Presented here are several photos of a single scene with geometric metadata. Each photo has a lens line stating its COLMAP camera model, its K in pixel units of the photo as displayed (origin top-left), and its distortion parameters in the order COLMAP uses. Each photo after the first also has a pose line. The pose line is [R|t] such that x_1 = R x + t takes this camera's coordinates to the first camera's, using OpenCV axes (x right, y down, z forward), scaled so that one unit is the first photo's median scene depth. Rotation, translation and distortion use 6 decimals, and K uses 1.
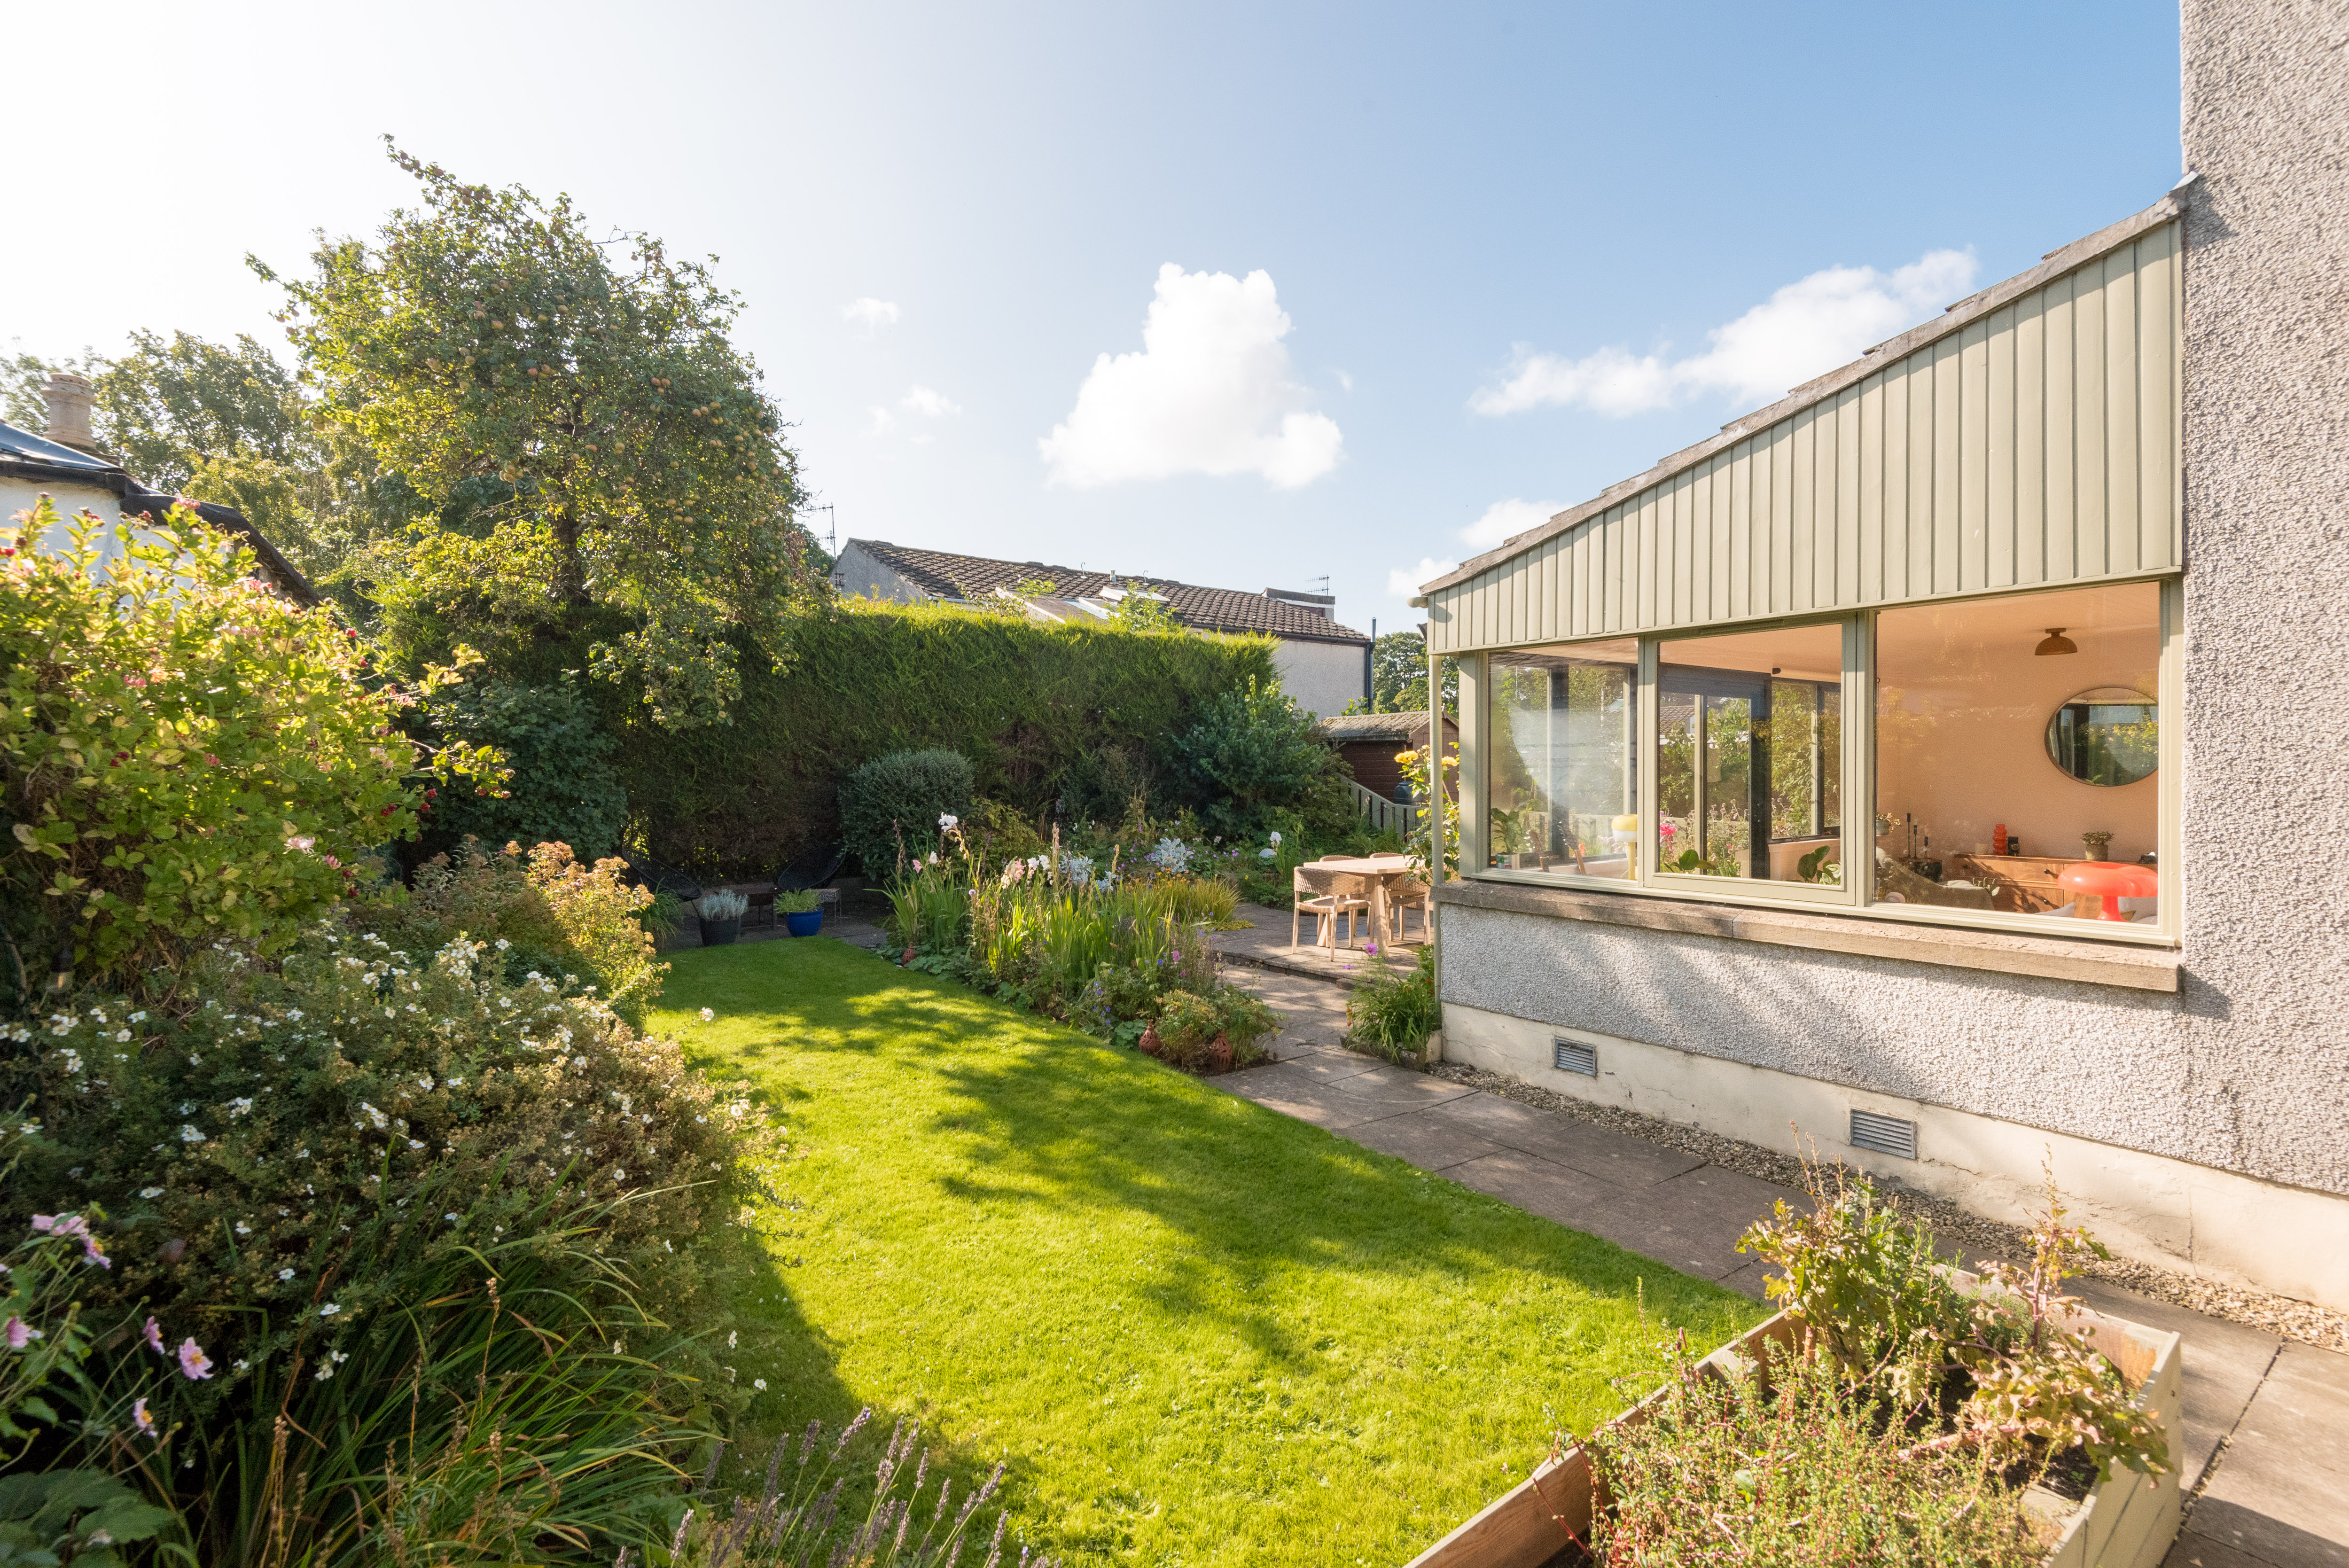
lens RADIAL K [[1067.1, 0, 1175.0], [0, 1067.1, 787.3], [0, 0, 1]] dist [0.001869, -0.000467]
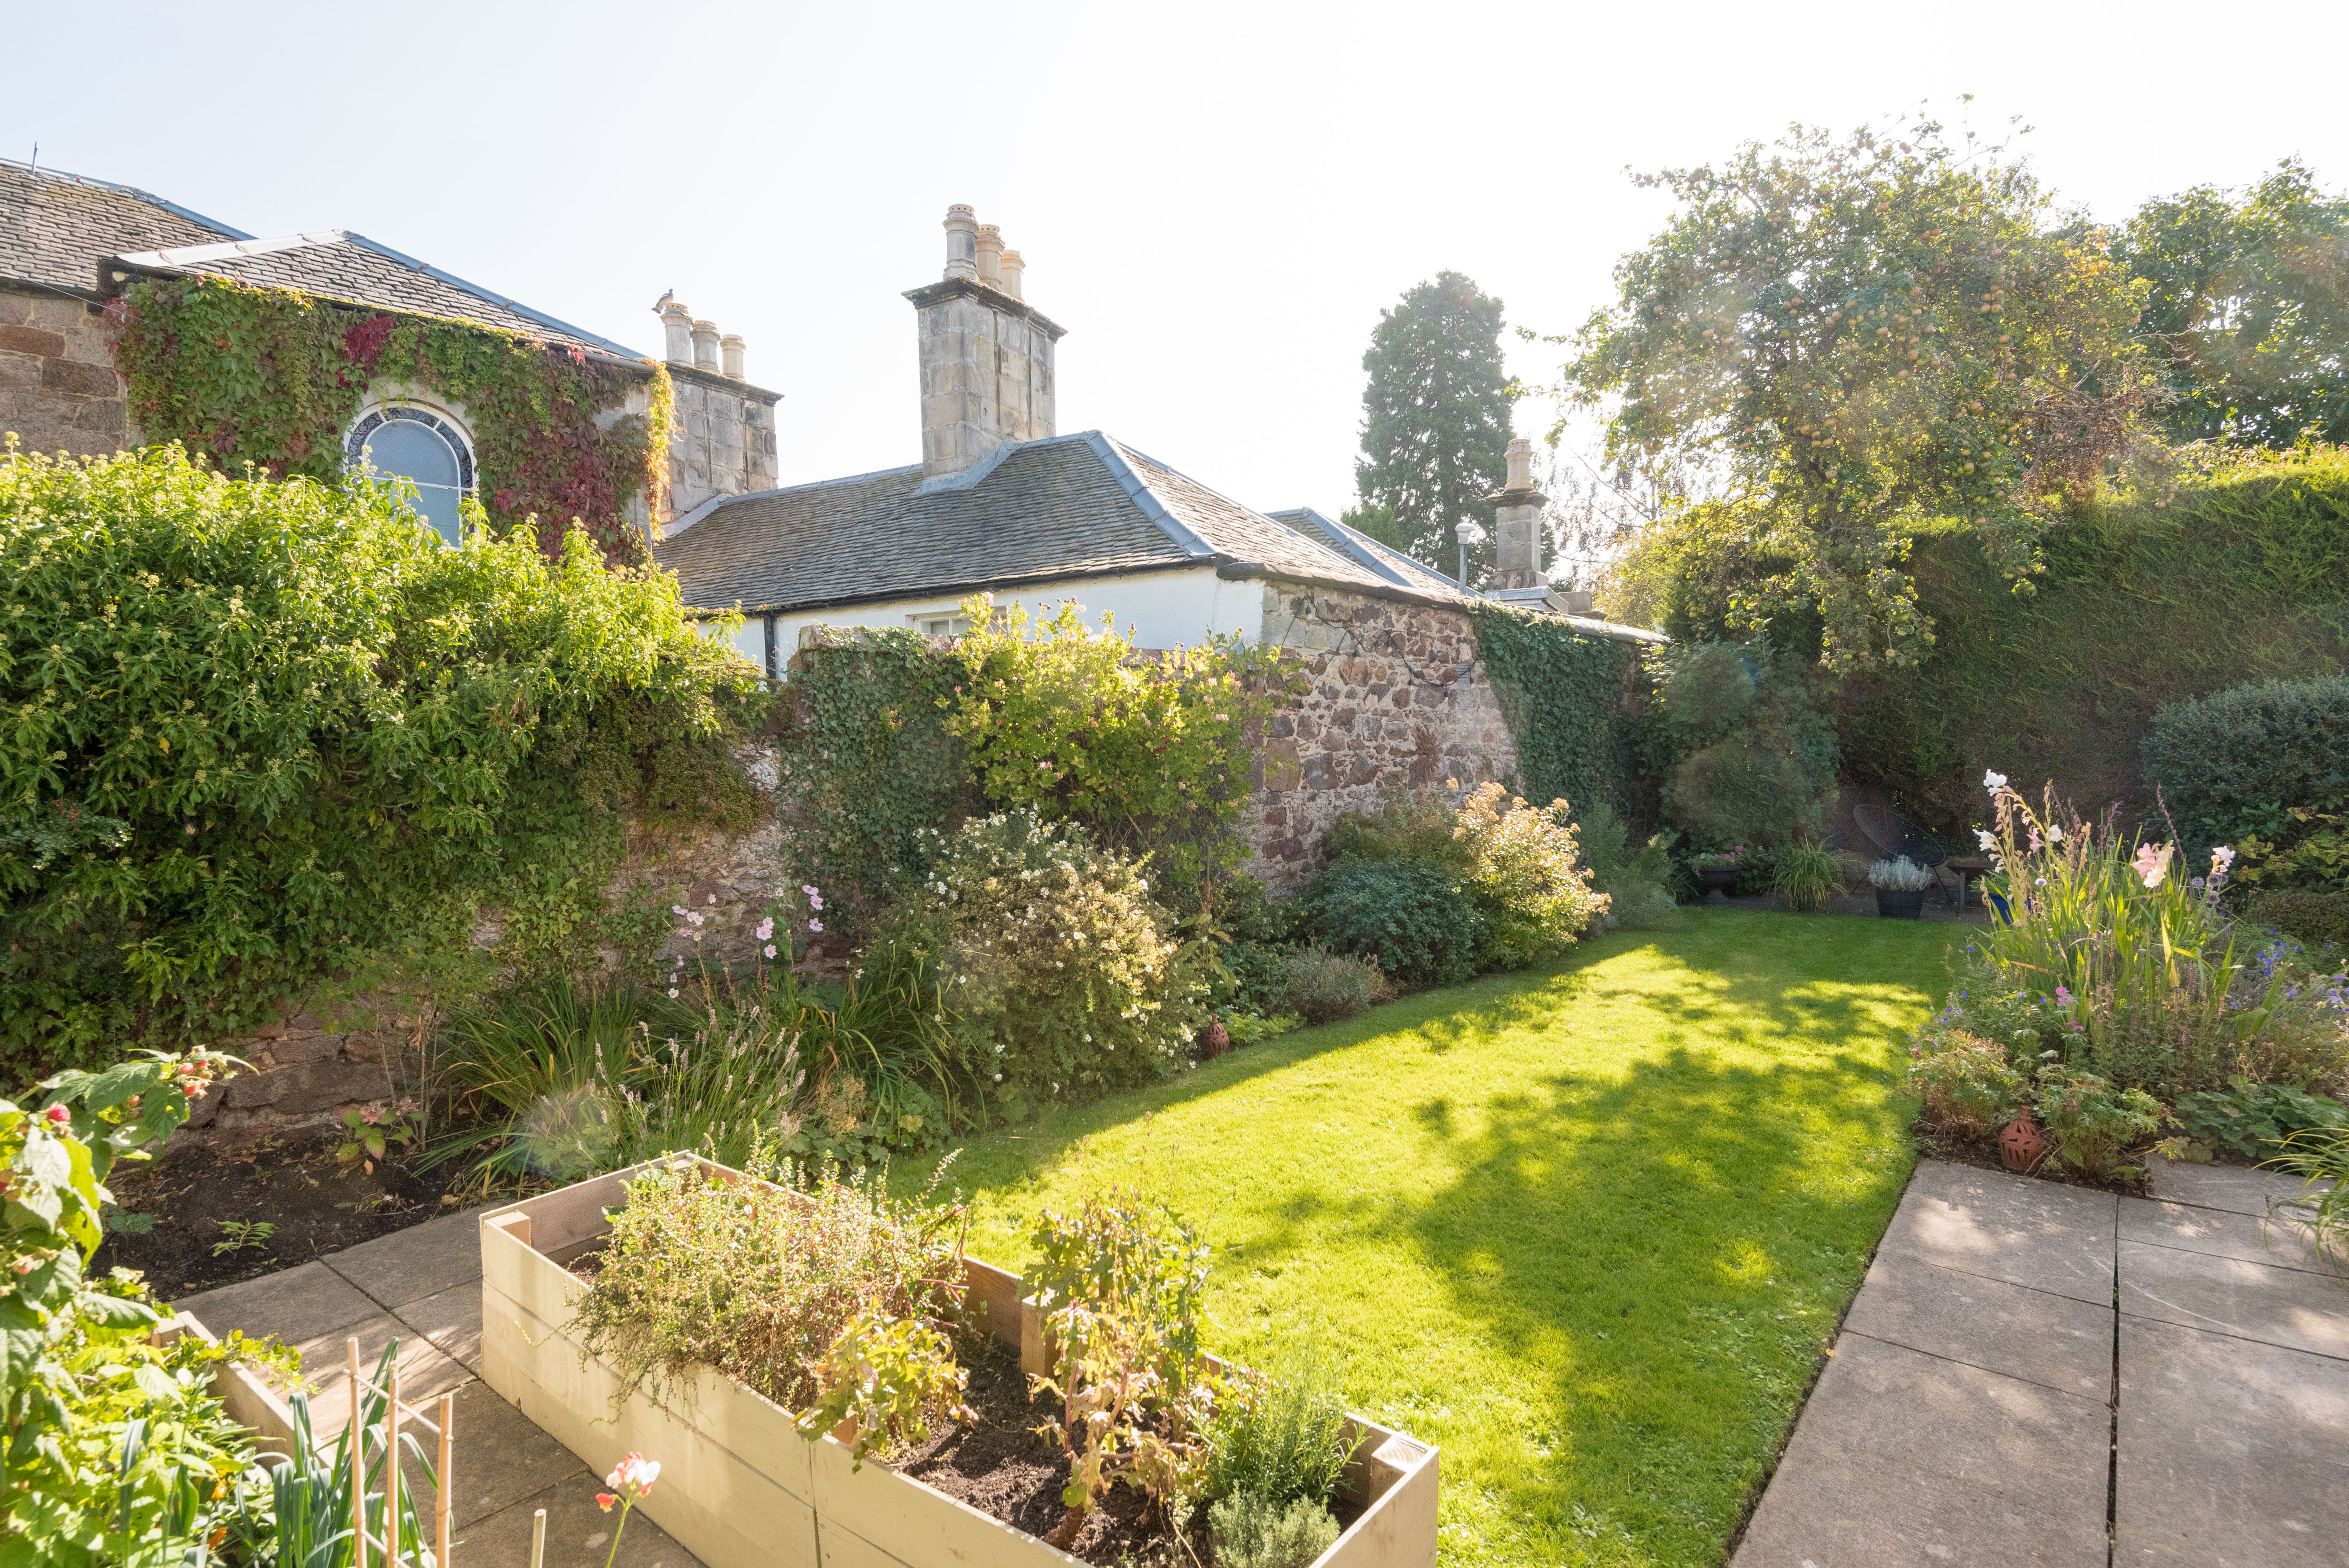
lens RADIAL K [[1236.9, 0, 1174.0], [0, 1236.9, 772.2], [0, 0, 1]] dist [-0.027002, -0.001079]
pose [[0.224702, 0.029534, -0.973980, 0.855951], [-0.003083, 0.999557, 0.029599, 0.002656], [0.974423, -0.003648, 0.224693, 0.437369]]
